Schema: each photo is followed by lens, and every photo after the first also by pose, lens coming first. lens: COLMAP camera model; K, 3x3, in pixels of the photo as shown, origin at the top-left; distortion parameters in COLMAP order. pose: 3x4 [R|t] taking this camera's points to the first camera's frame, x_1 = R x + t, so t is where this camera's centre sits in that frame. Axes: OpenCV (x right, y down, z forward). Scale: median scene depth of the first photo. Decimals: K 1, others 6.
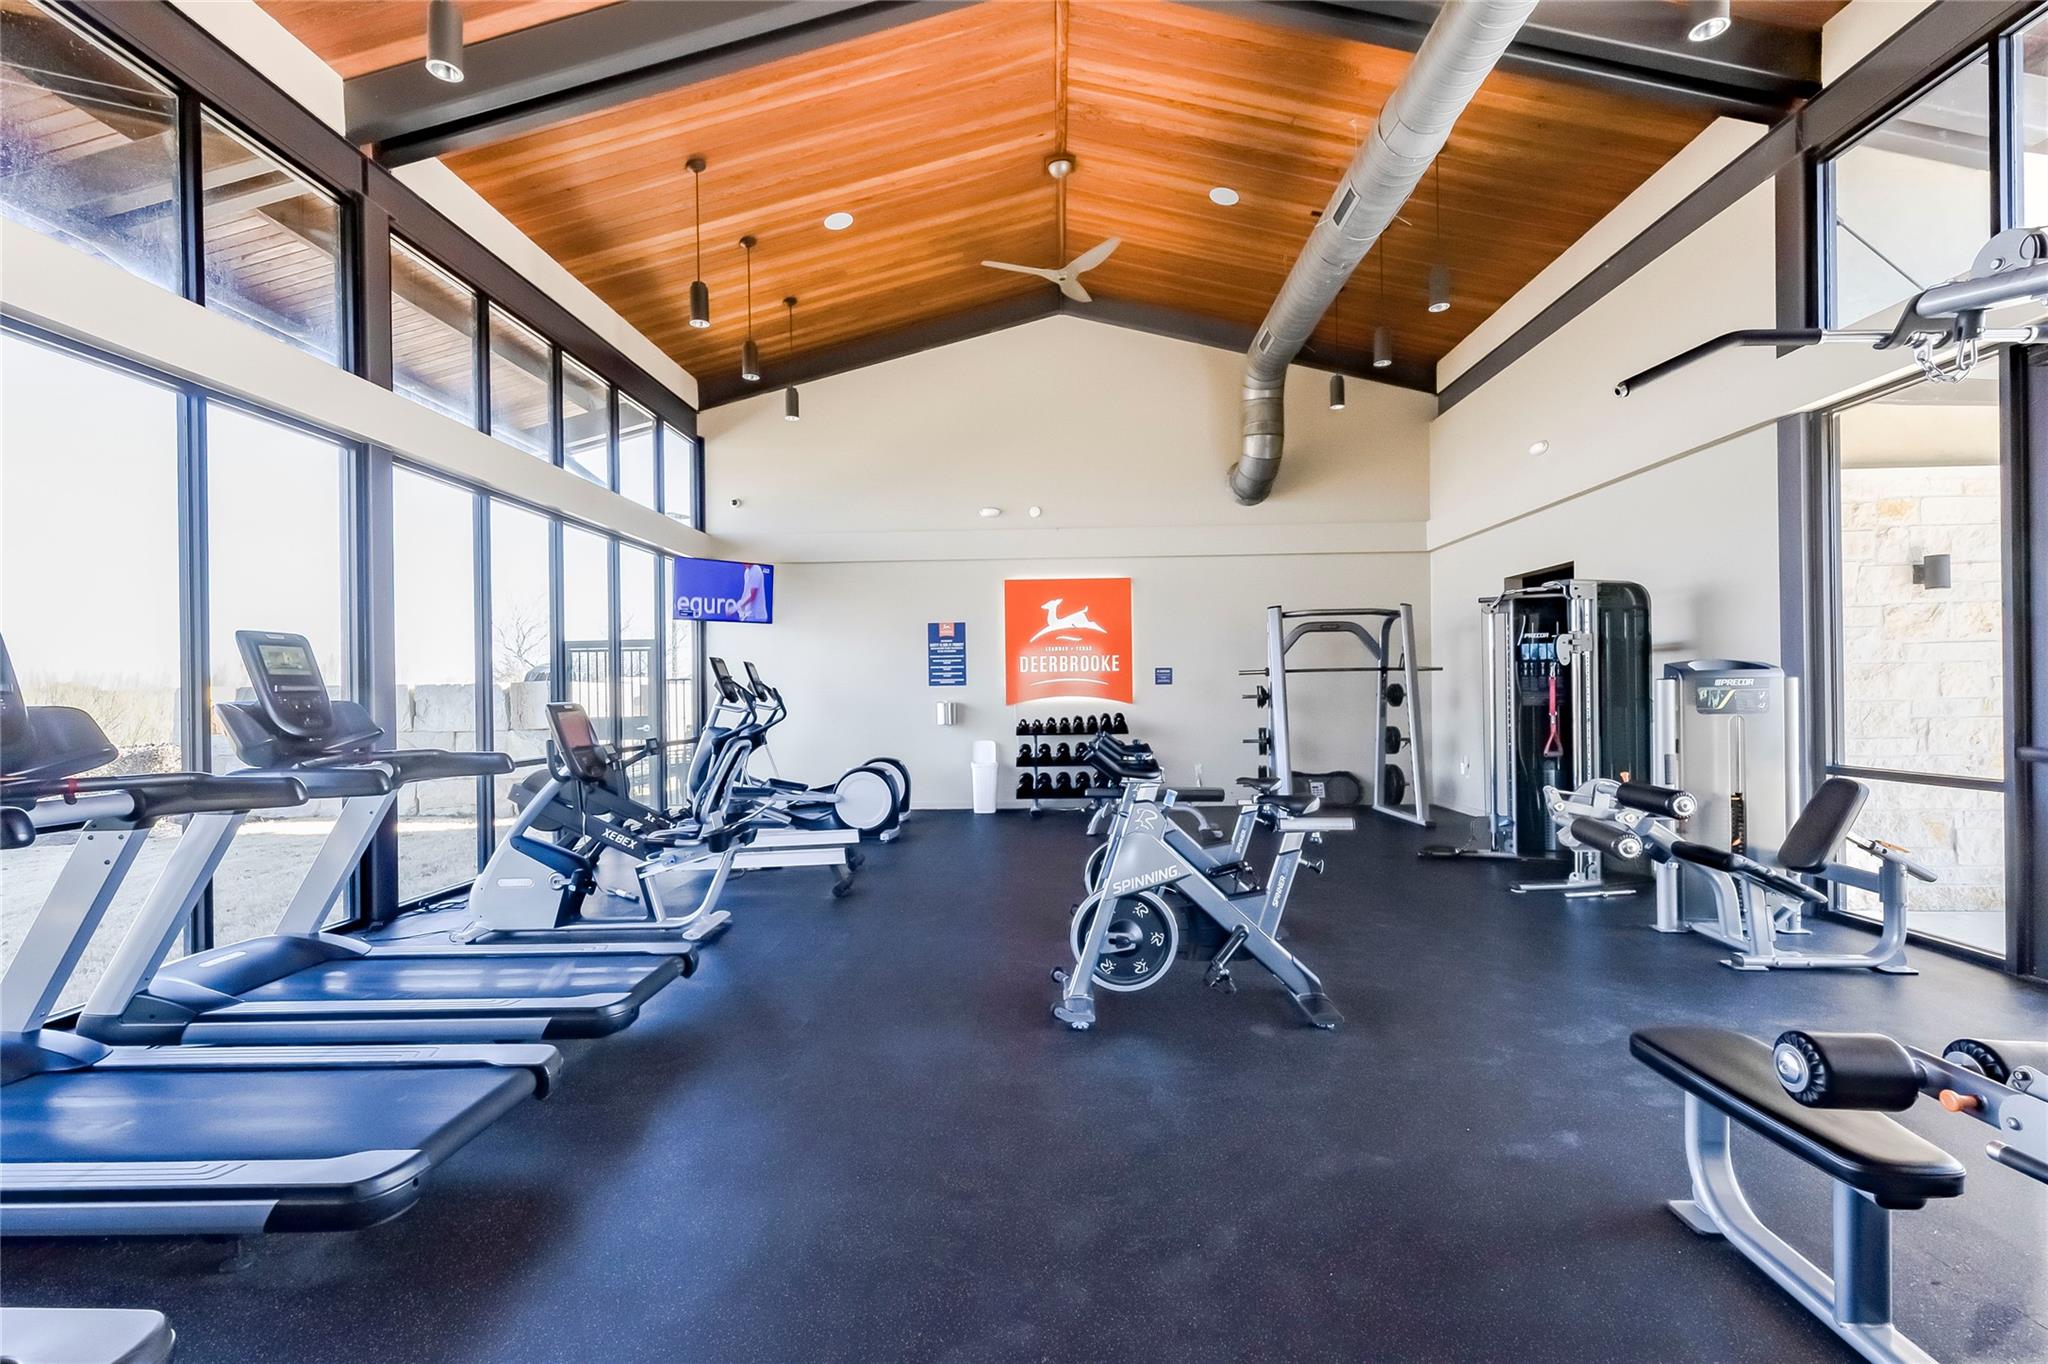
lens RADIAL K [[916.2, 0, 1024.0], [0, 916.2, 682.0], [0, 0, 1]] dist [-0.000420, 0.000238]
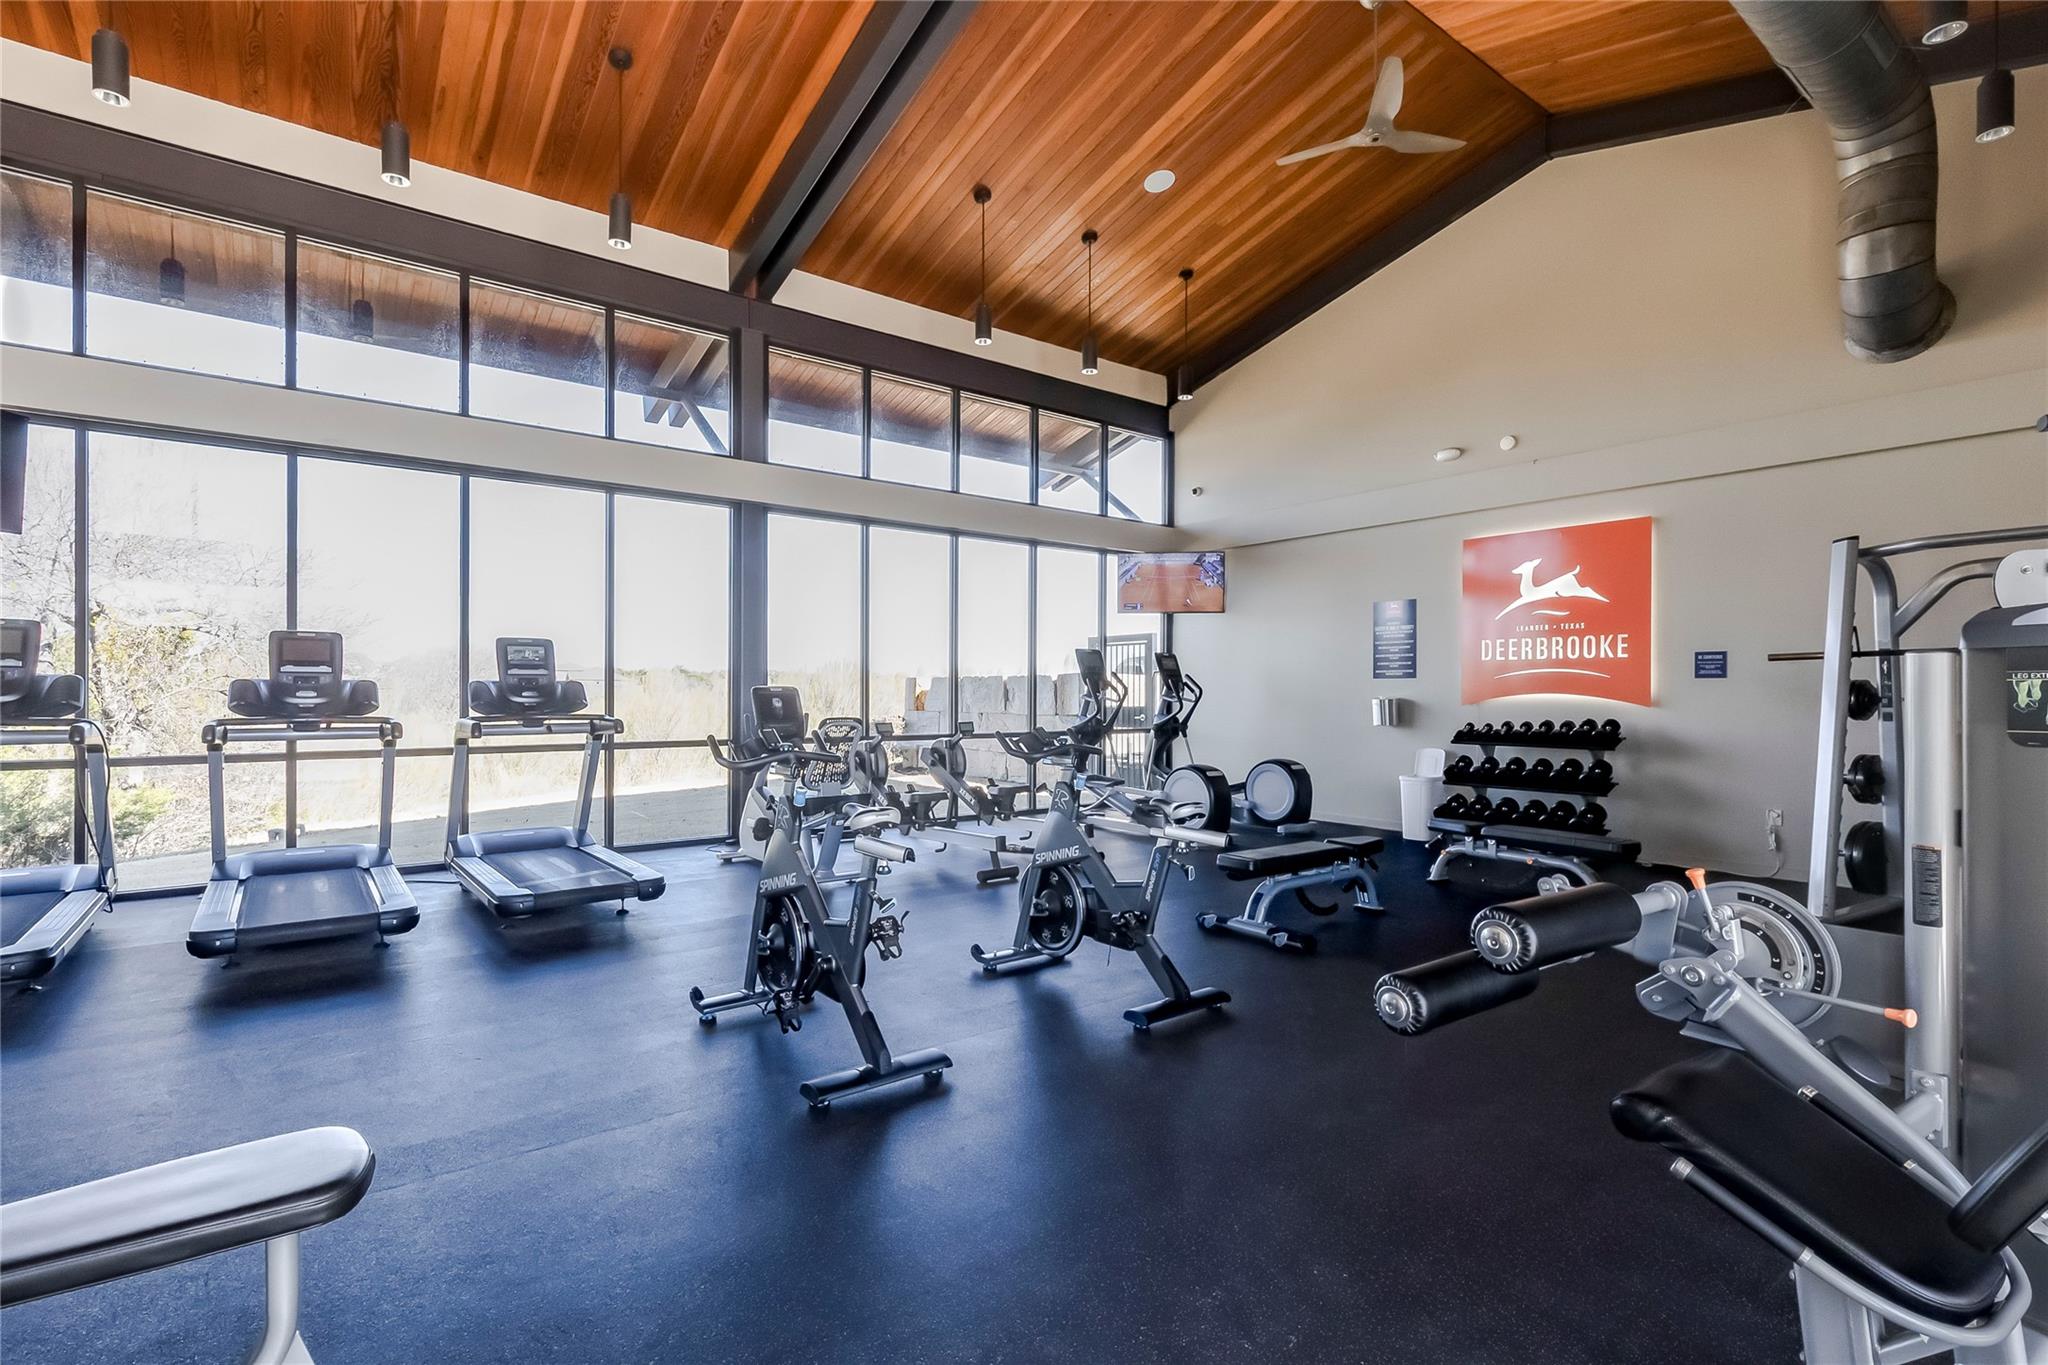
lens RADIAL K [[951.4, 0, 1024.0], [0, 951.4, 682.5], [0, 0, 1]] dist [-0.000678, -0.000198]
pose [[0.629520, 0.007684, -0.776947, 0.379353], [-0.003936, 0.999970, 0.006701, 0.003600], [0.776975, -0.001160, 0.629531, 0.223913]]
